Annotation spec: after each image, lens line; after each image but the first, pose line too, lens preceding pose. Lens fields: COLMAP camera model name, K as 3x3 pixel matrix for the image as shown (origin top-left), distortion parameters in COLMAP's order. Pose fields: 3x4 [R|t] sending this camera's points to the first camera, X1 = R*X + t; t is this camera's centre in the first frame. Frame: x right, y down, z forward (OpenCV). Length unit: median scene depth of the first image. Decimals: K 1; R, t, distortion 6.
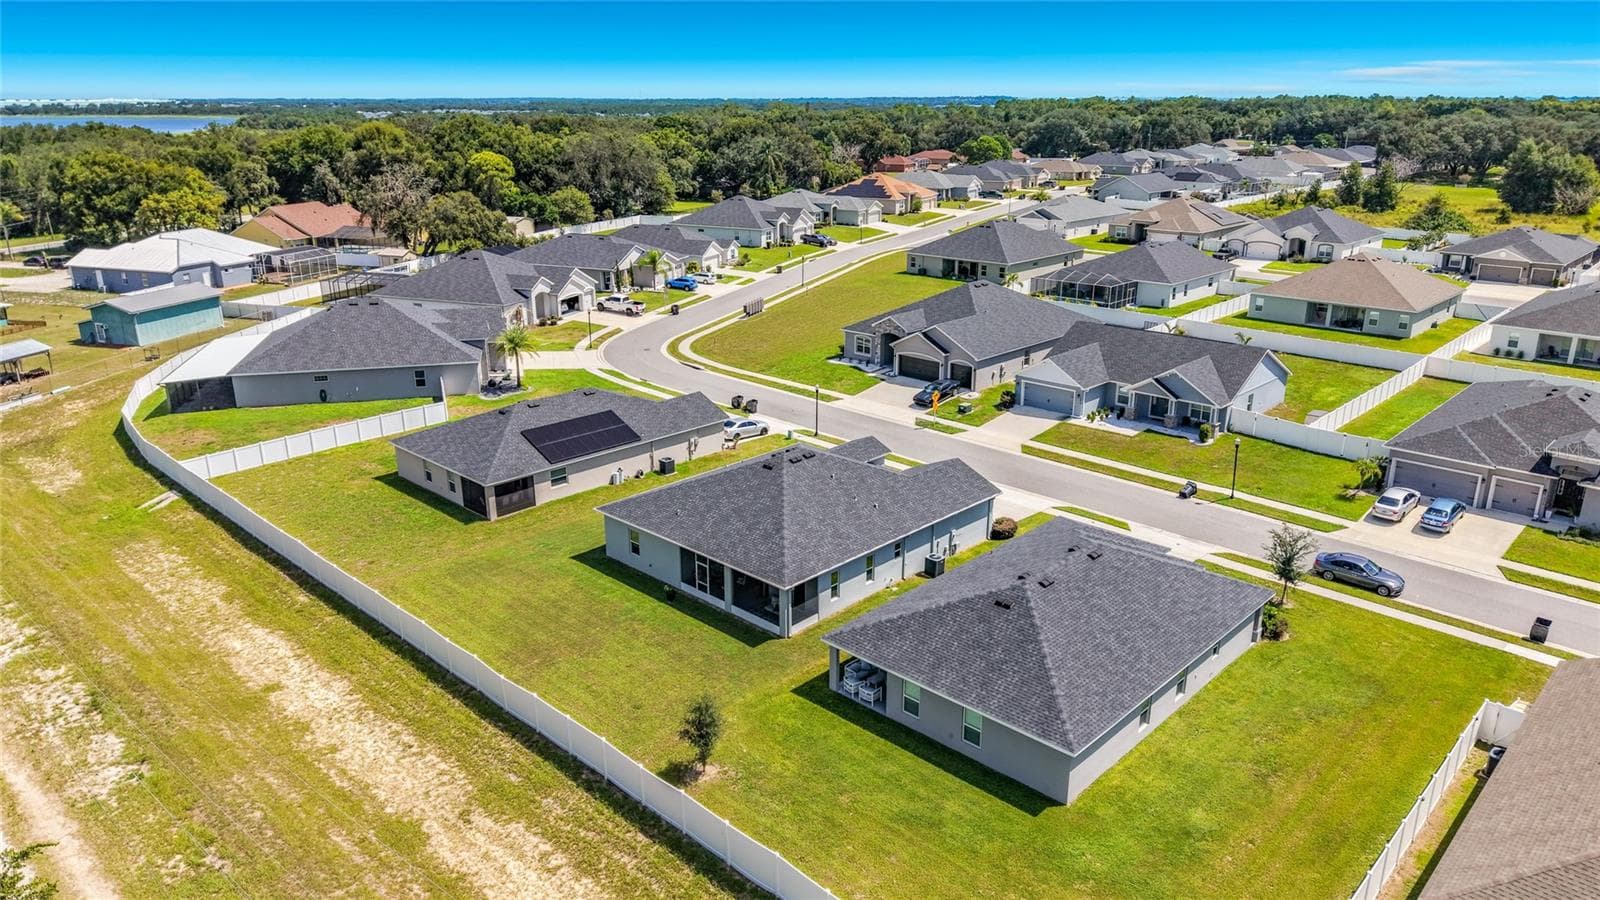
lens RADIAL K [[1078.2, 0, 842.4], [0, 1078.2, 444.9], [0, 0, 1]] dist [0.068128, -0.115253]
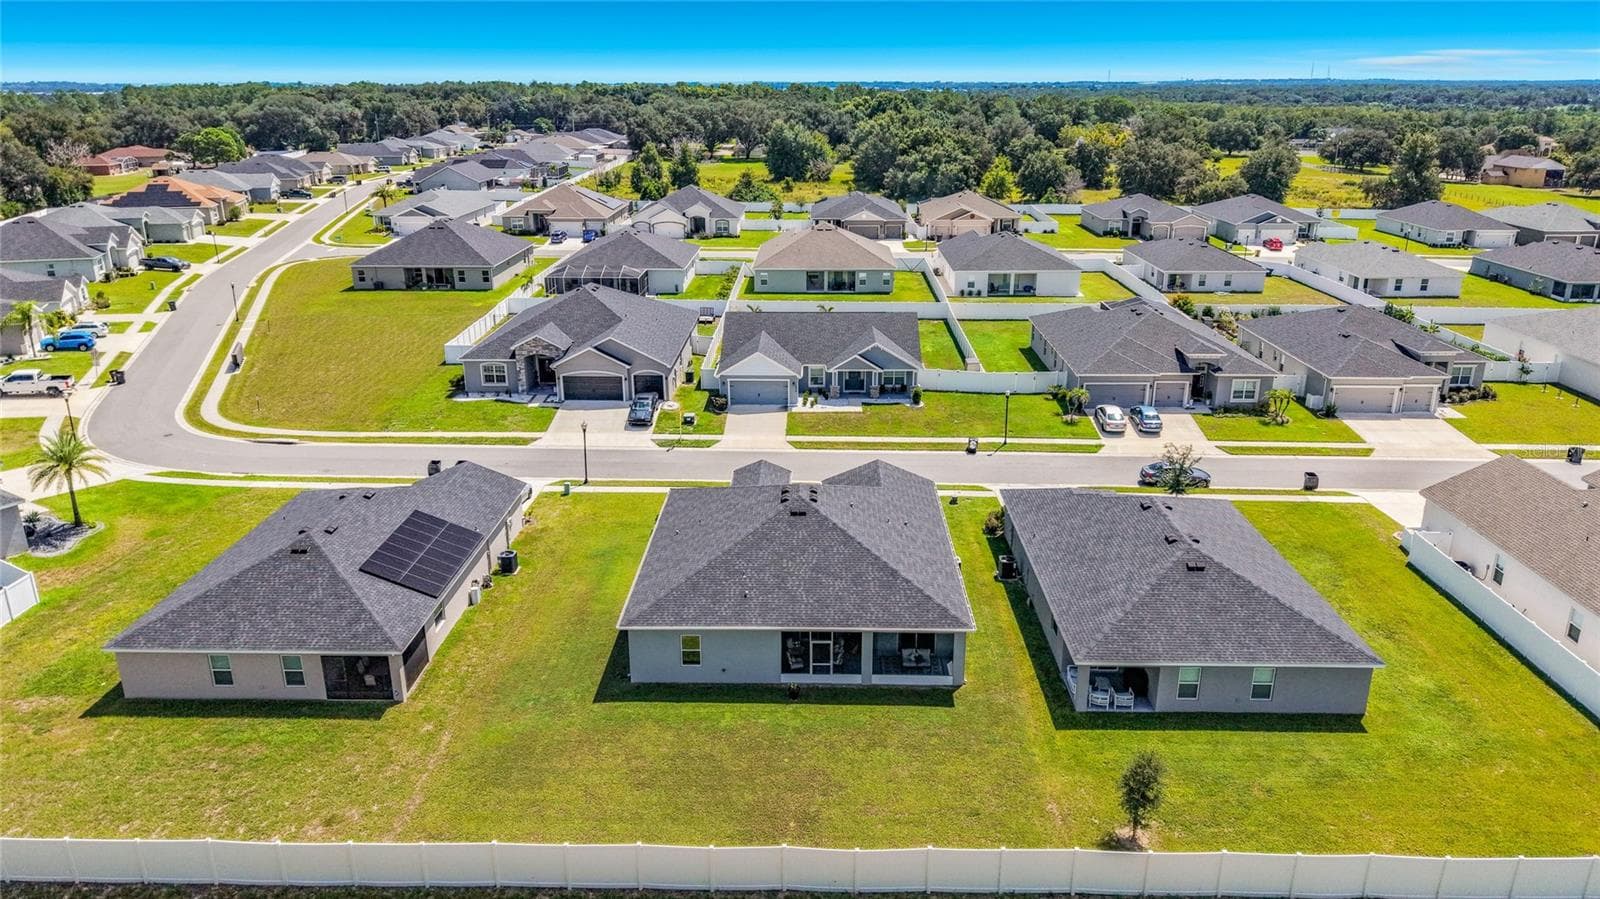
lens RADIAL K [[1078.2, 0, 842.4], [0, 1078.2, 444.4], [0, 0, 1]] dist [0.068128, -0.115253]
pose [[0.739781, -0.212588, 0.638381, -0.379871], [0.205320, 0.974847, 0.086703, -0.065382], [-0.640756, 0.066931, 0.764821, 0.212735]]
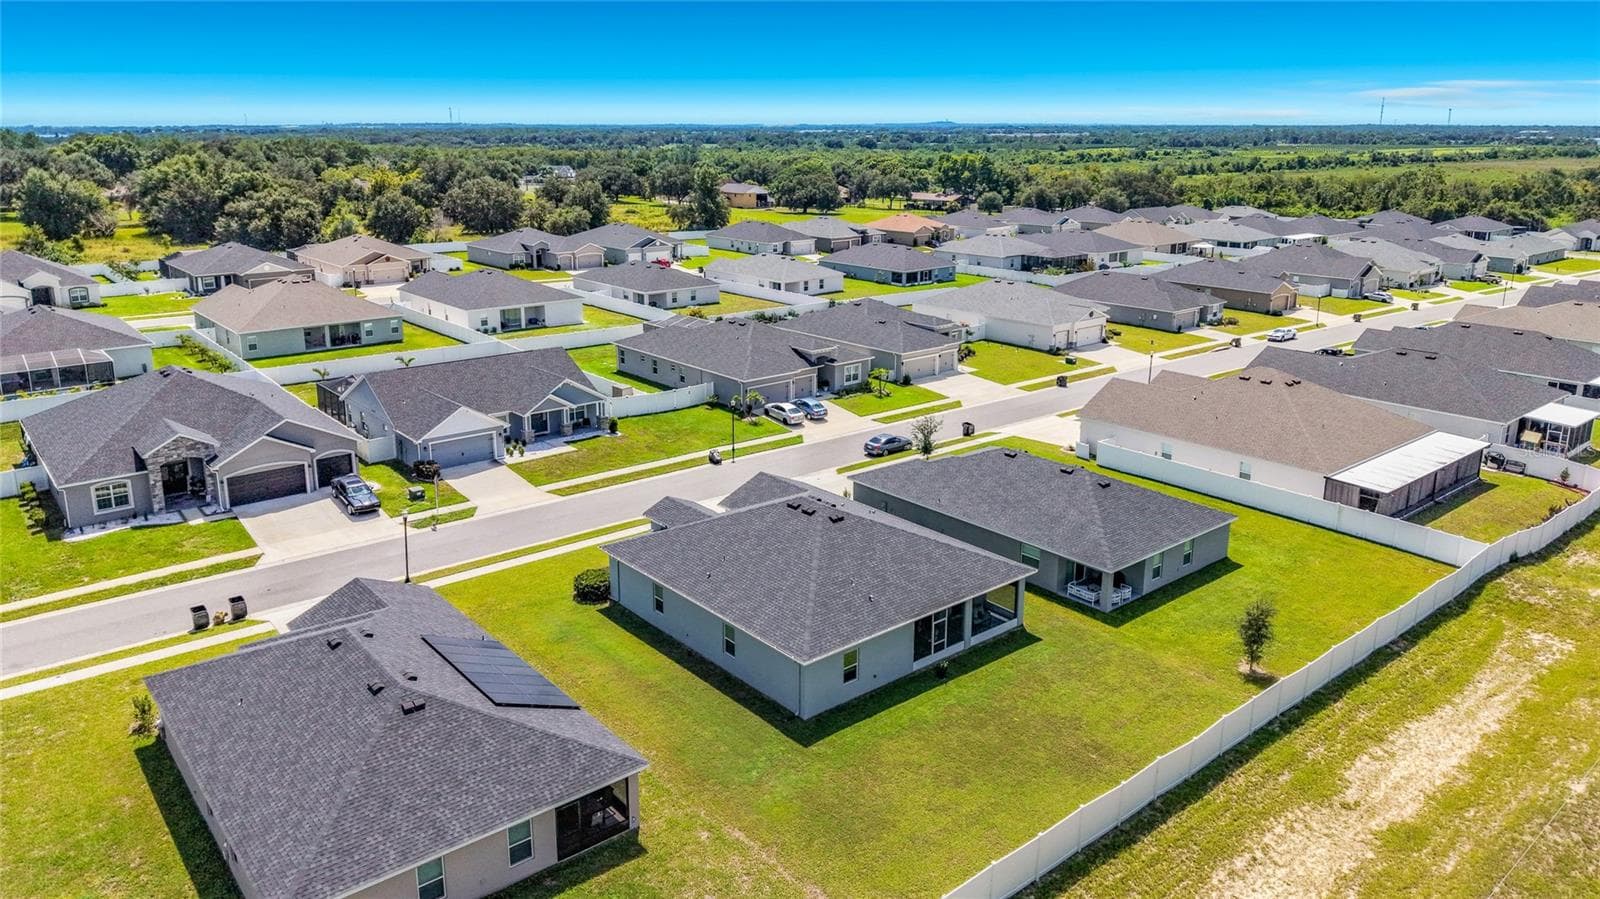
lens RADIAL K [[1041.6, 0, 824.8], [0, 1041.6, 396.0], [0, 0, 1]] dist [0.030971, -0.045658]
pose [[0.133940, -0.246224, 0.959914, -0.576353], [0.300608, 0.933096, 0.197400, -0.164125], [-0.944296, 0.262118, 0.198995, 0.534990]]
